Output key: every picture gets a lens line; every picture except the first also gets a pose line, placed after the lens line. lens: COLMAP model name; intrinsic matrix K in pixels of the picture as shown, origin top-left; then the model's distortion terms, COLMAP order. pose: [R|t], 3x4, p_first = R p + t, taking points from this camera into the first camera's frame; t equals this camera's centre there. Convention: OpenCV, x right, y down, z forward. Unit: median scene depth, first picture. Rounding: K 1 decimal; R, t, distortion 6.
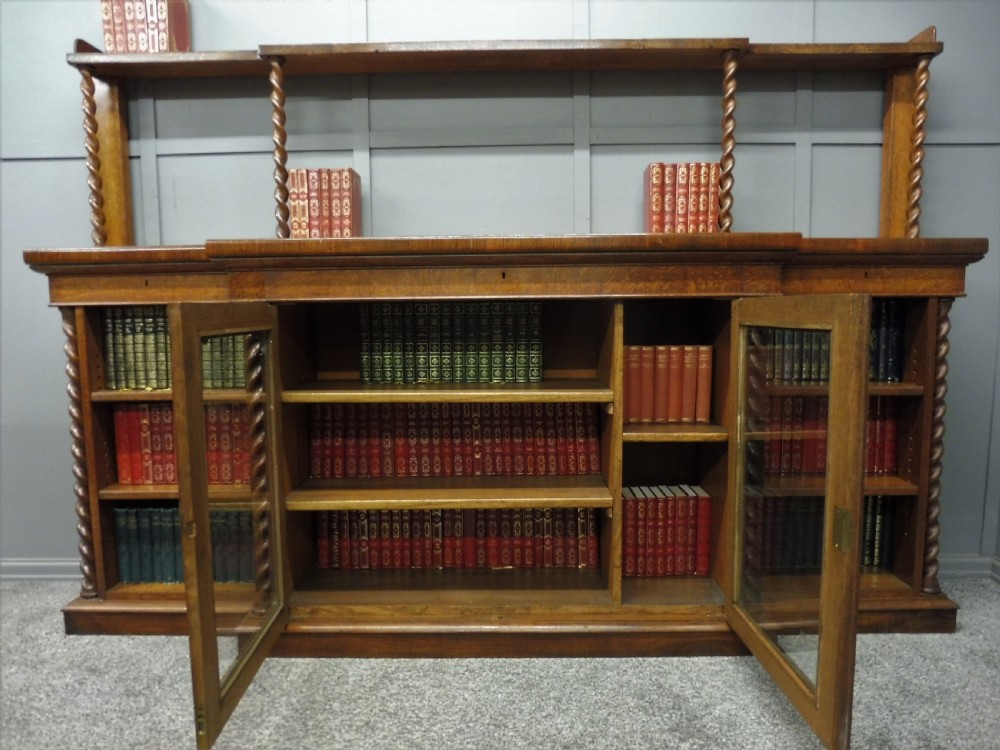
lens RADIAL K [[727.8, 0, 503.3], [0, 727.8, 375.1], [0, 0, 1]] dist [-0.052399, 0.021155]
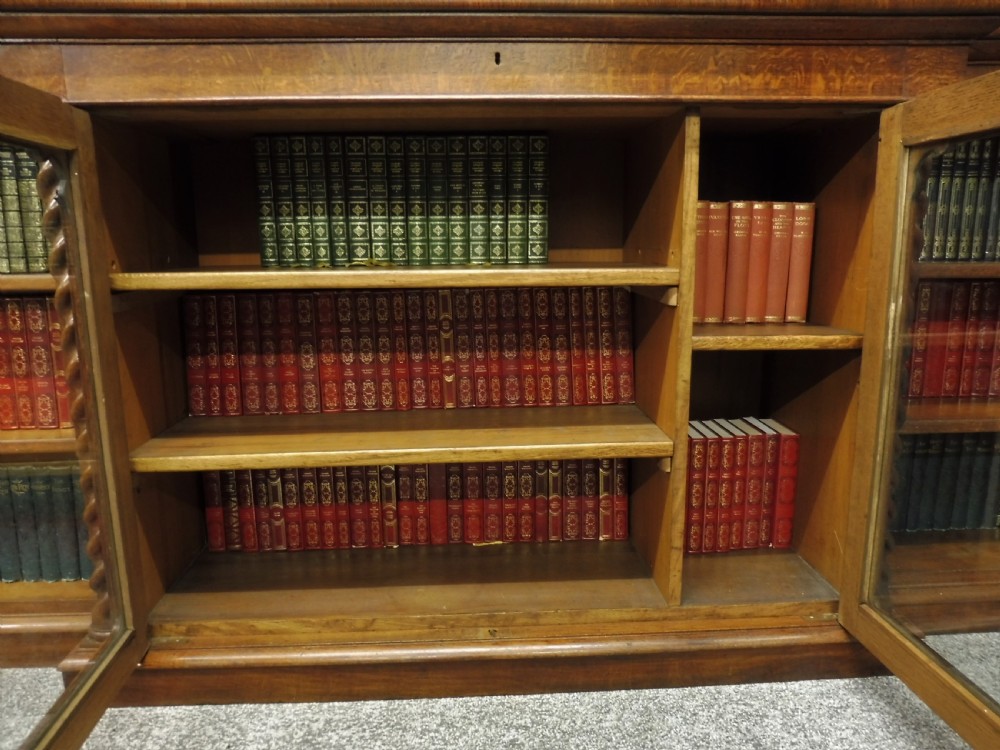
lens RADIAL K [[727.8, 0, 503.5], [0, 727.8, 379.1], [0, 0, 1]] dist [-0.052399, 0.021155]
pose [[0.997815, -0.012851, 0.064813, -0.030292], [0.006287, 0.994919, 0.100478, 0.048991], [-0.065775, -0.099851, 0.992826, 0.368582]]
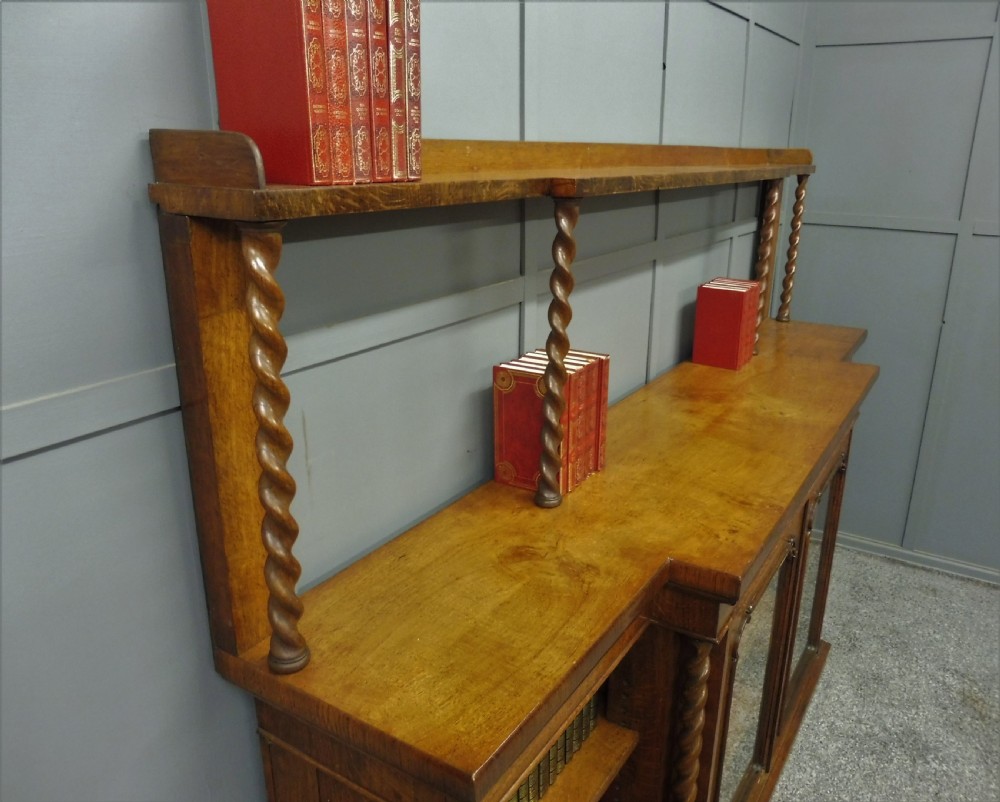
lens RADIAL K [[773.1, 0, 530.6], [0, 773.1, 403.2], [0, 0, 1]] dist [-0.053556, 0.016510]
pose [[0.507710, -0.255896, 0.822646, -0.875773], [0.065184, 0.963542, 0.259495, -0.448524], [-0.859058, -0.078125, 0.505881, 0.719900]]
